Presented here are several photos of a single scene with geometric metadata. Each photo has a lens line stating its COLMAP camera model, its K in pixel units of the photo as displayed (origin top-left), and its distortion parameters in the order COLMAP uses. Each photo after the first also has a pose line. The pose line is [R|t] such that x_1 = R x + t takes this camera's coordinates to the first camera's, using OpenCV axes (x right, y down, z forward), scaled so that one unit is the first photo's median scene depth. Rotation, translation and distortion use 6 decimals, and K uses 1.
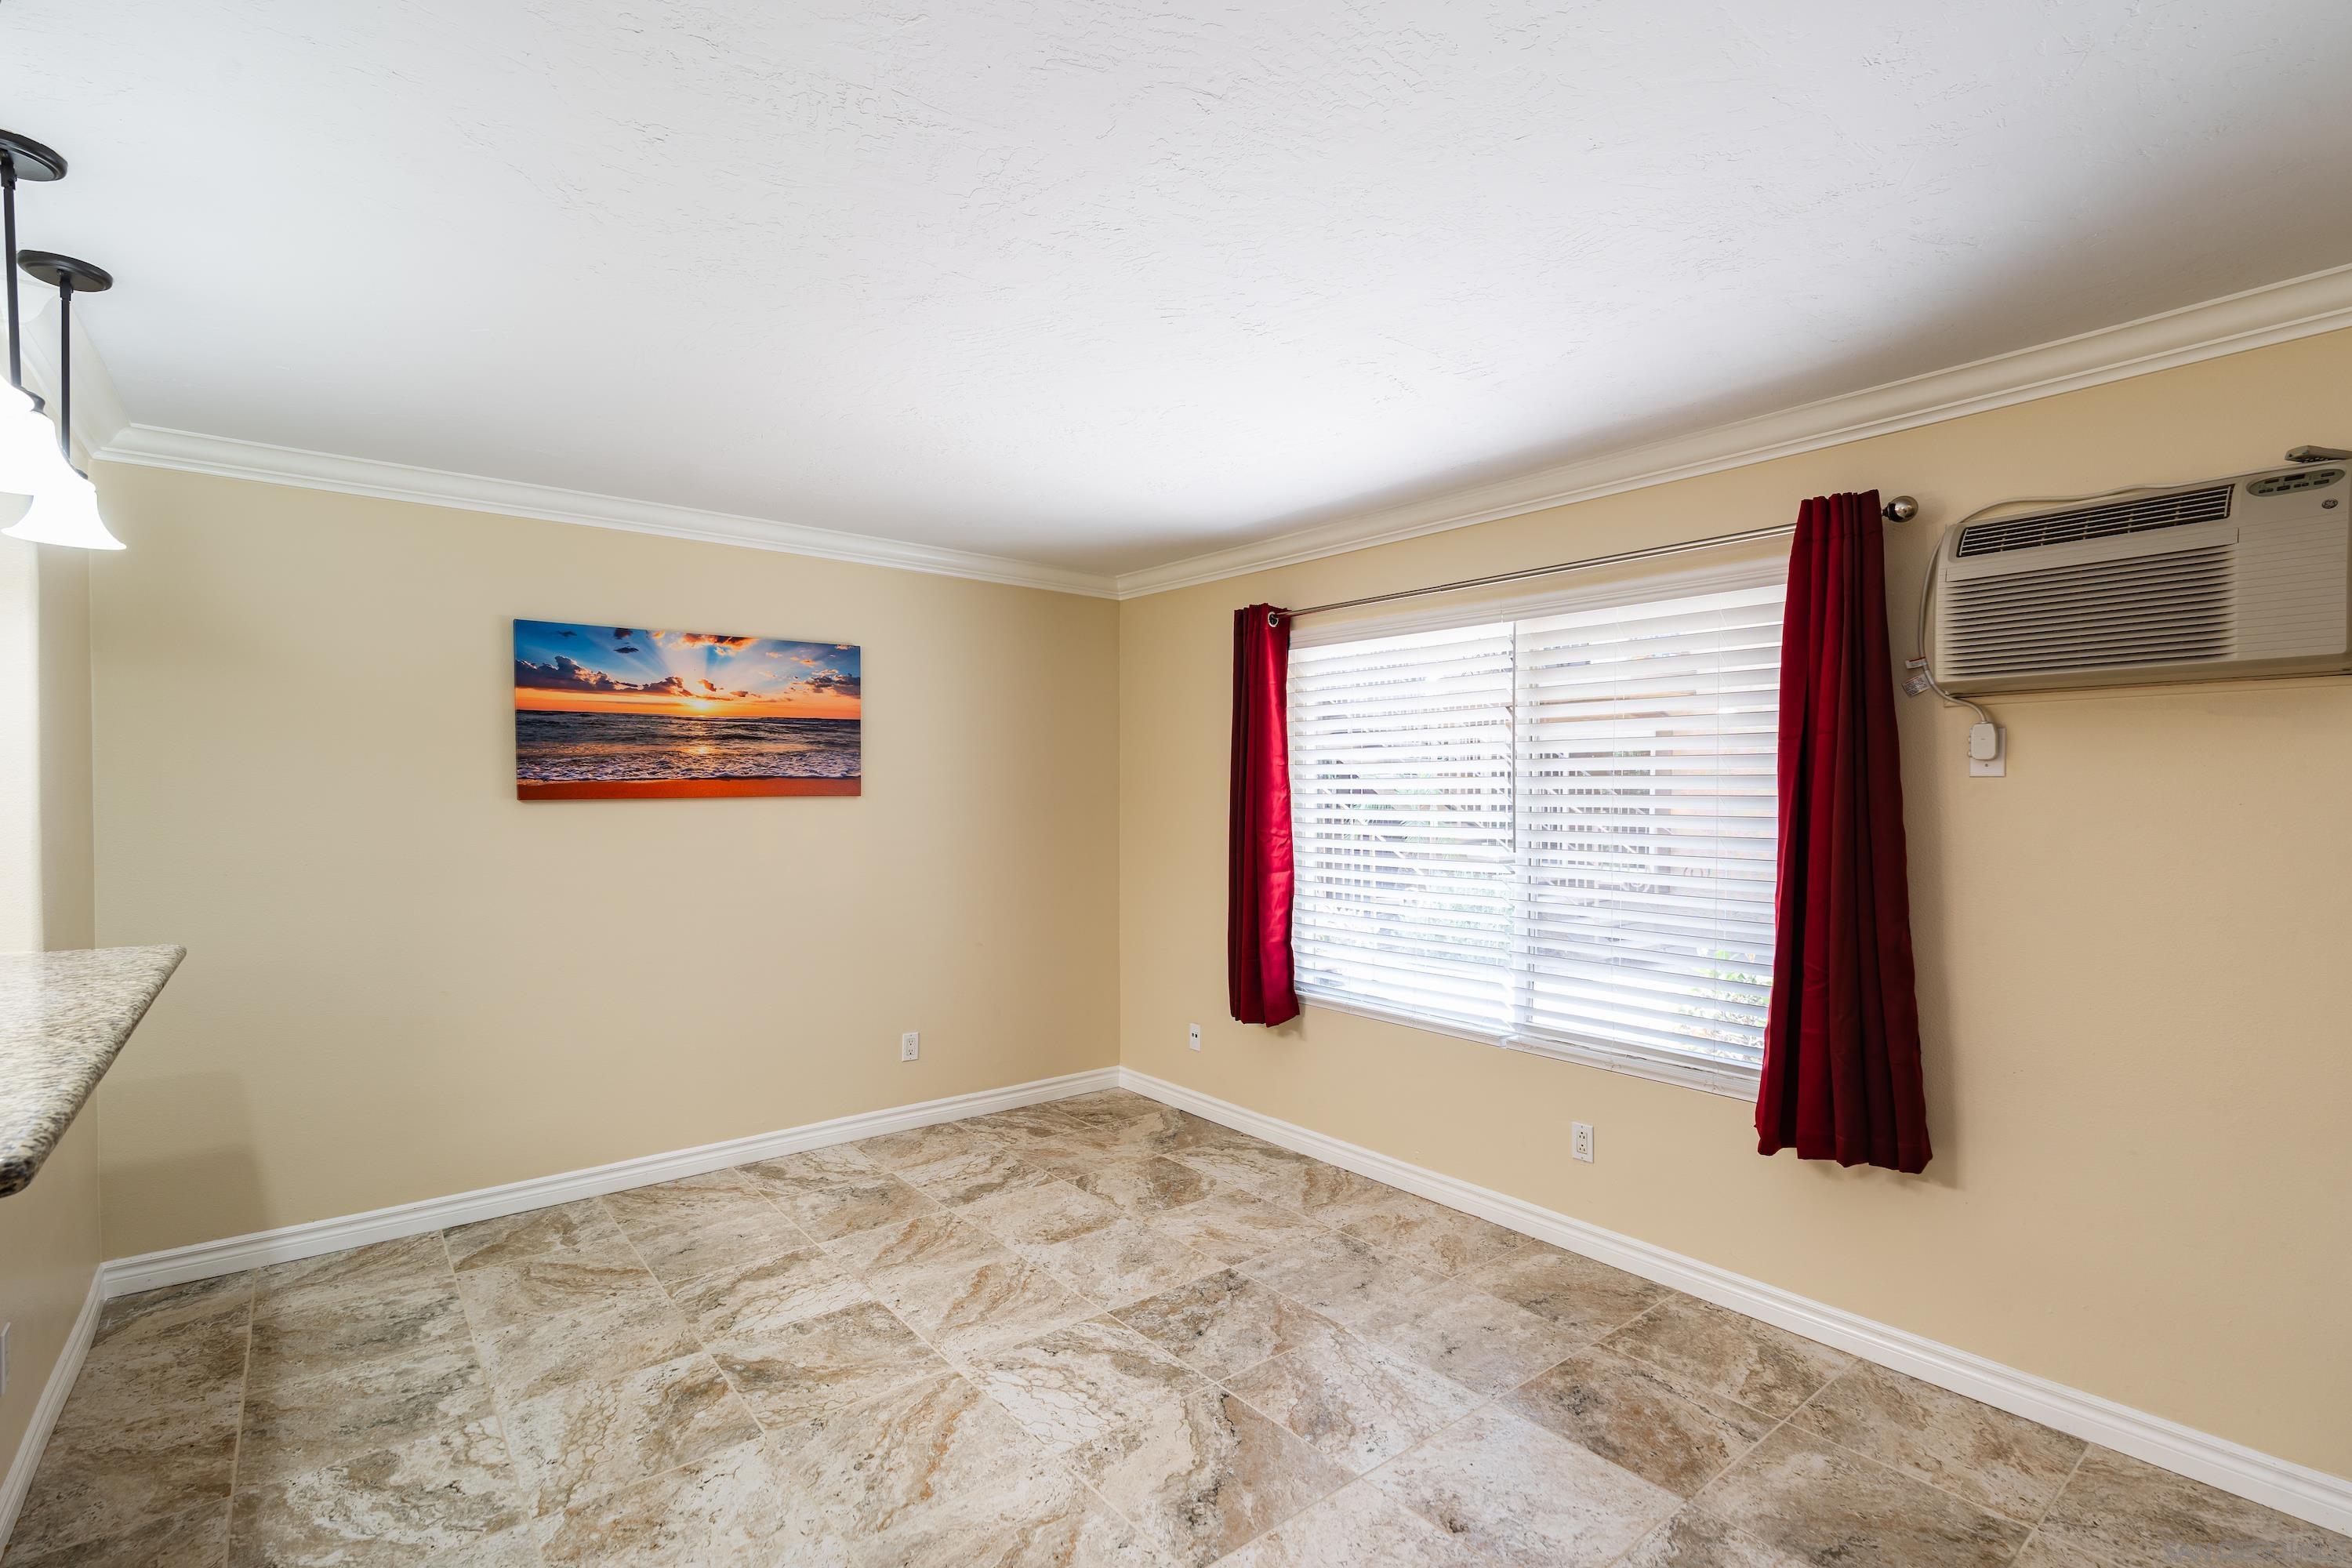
lens RADIAL K [[1083.7, 0, 1145.4], [0, 1083.7, 806.7], [0, 0, 1]] dist [-0.005837, 0.001246]
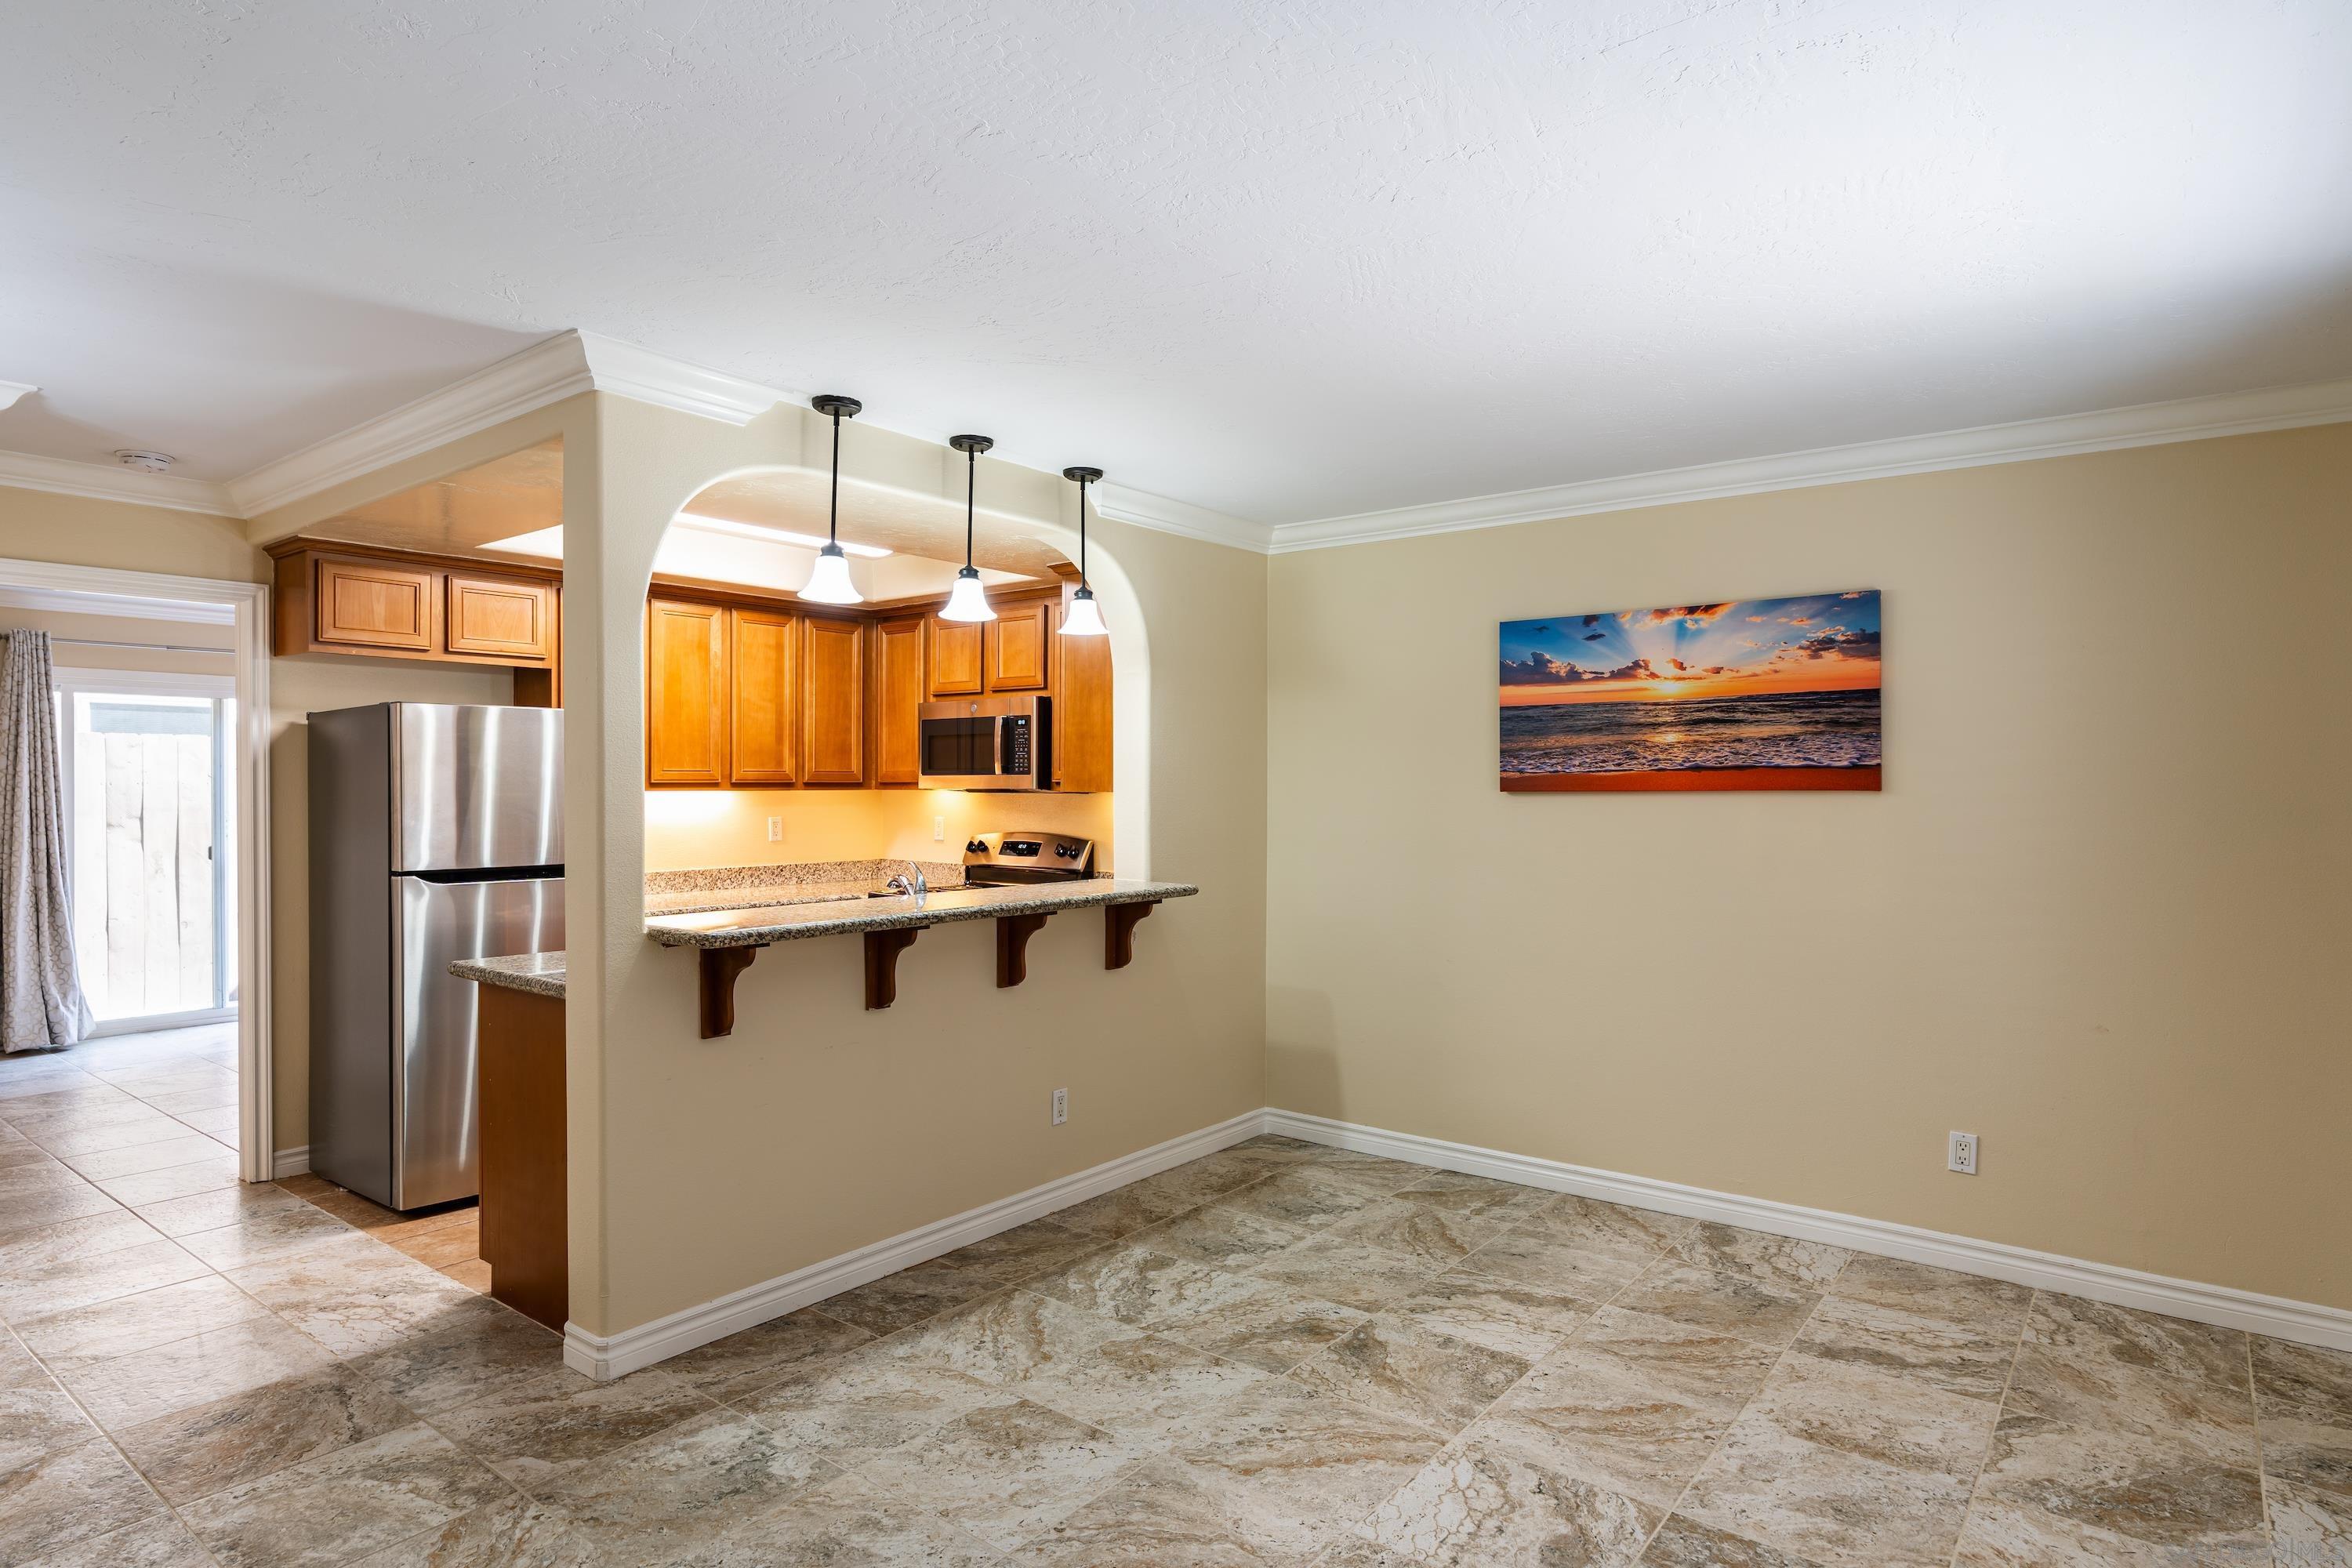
lens RADIAL K [[1290.8, 0, 1173.3], [0, 1290.8, 794.6], [0, 0, 1]] dist [-0.003355, 0.001627]
pose [[0.240673, 0.009352, -0.970561, 0.583243], [-0.018914, 0.999809, 0.004943, -0.003338], [0.970422, 0.017167, 0.240803, 0.386297]]
